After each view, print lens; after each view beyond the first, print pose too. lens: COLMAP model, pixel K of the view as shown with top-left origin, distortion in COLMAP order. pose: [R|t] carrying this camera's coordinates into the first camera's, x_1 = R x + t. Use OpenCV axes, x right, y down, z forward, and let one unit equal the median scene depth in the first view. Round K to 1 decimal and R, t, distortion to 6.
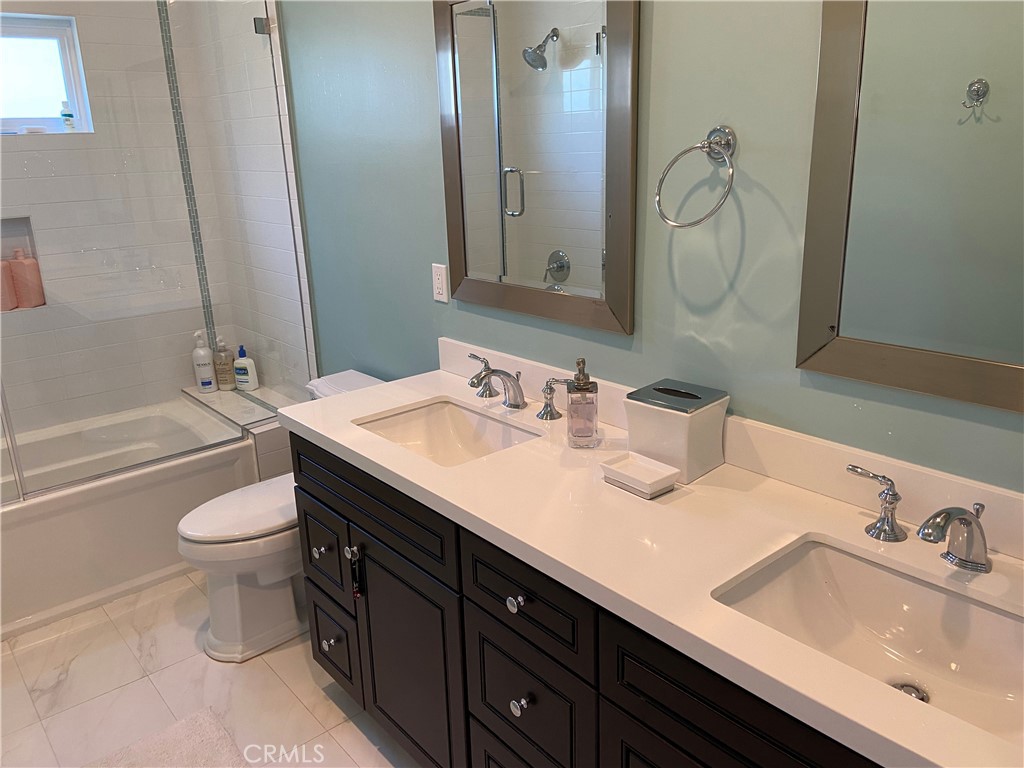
lens RADIAL K [[770.4, 0, 505.0], [0, 770.4, 377.0], [0, 0, 1]] dist [0.121000, -0.143664]
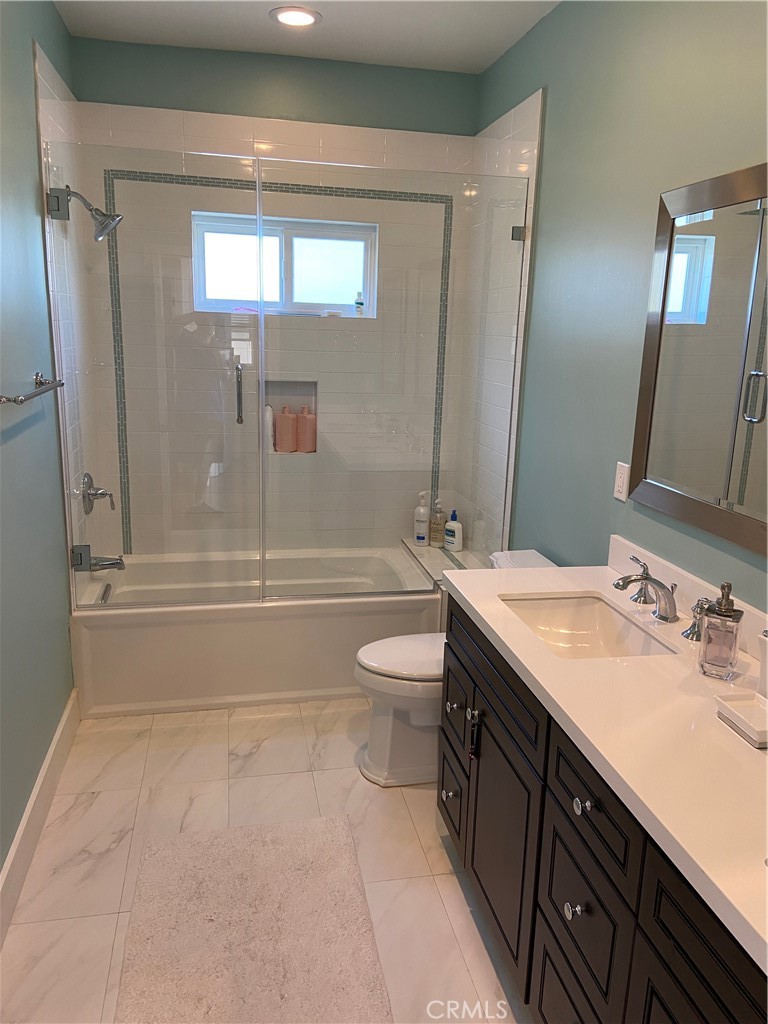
lens RADIAL K [[770.4, 0, 389.9], [0, 770.4, 505.5], [0, 0, 1]] dist [0.121000, -0.143664]
pose [[0.876309, 0.166108, -0.452207, 0.089739], [-0.194906, 0.980666, -0.017472, -0.011293], [0.440562, 0.103448, 0.891742, -0.025205]]
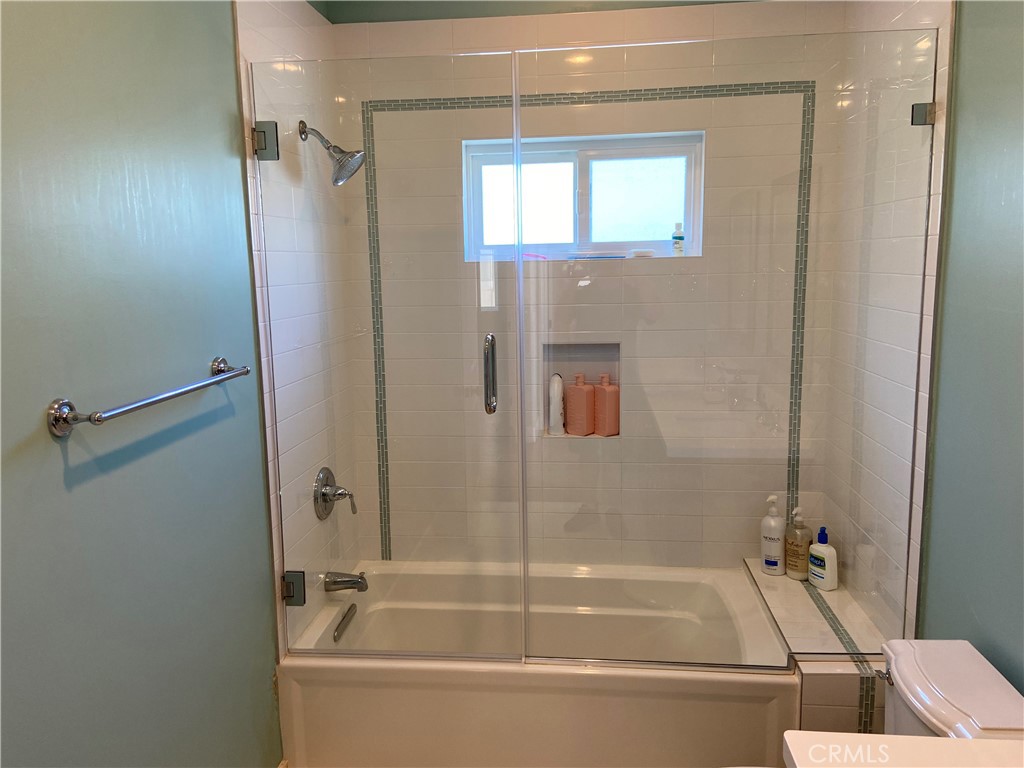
lens RADIAL K [[770.4, 0, 509.8], [0, 770.4, 373.3], [0, 0, 1]] dist [0.121000, -0.143664]
pose [[0.690333, 0.123026, -0.712955, -0.031133], [-0.210795, 0.976884, -0.035538, -0.109785], [0.692103, 0.174820, 0.700309, 0.275253]]
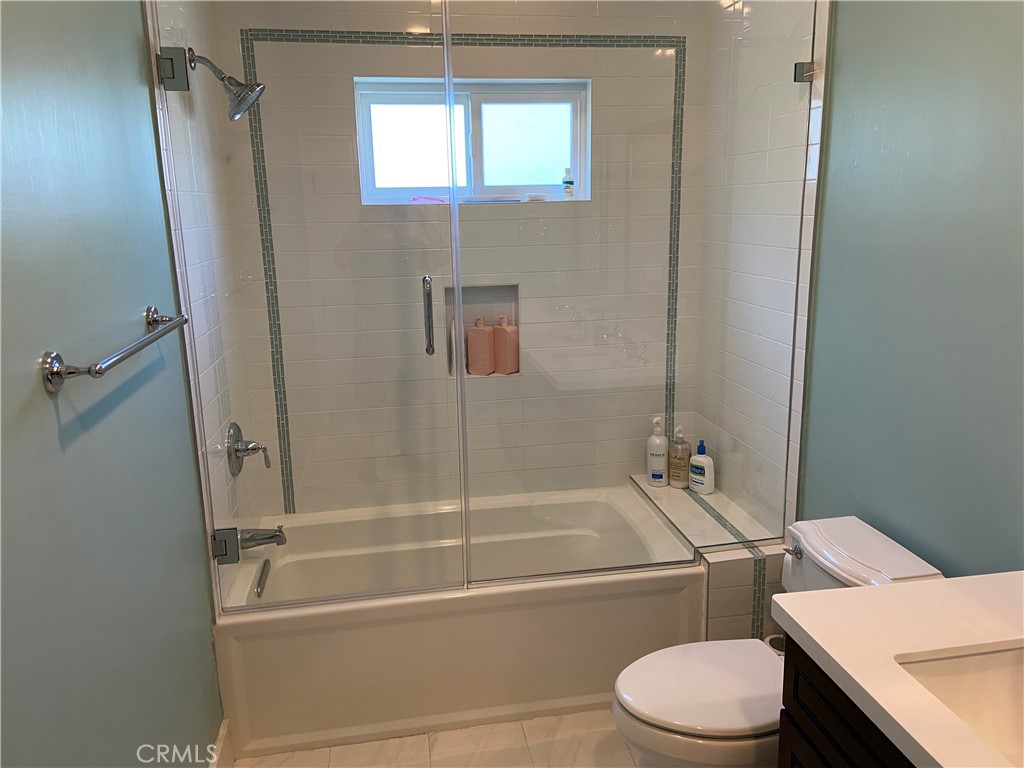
lens RADIAL K [[770.4, 0, 516.6], [0, 770.4, 374.2], [0, 0, 1]] dist [0.121000, -0.143664]
pose [[0.859601, 0.122990, -0.495944, -0.114593], [-0.153189, 0.987984, -0.020505, -0.073969], [0.487463, 0.093599, 0.868112, 0.176460]]
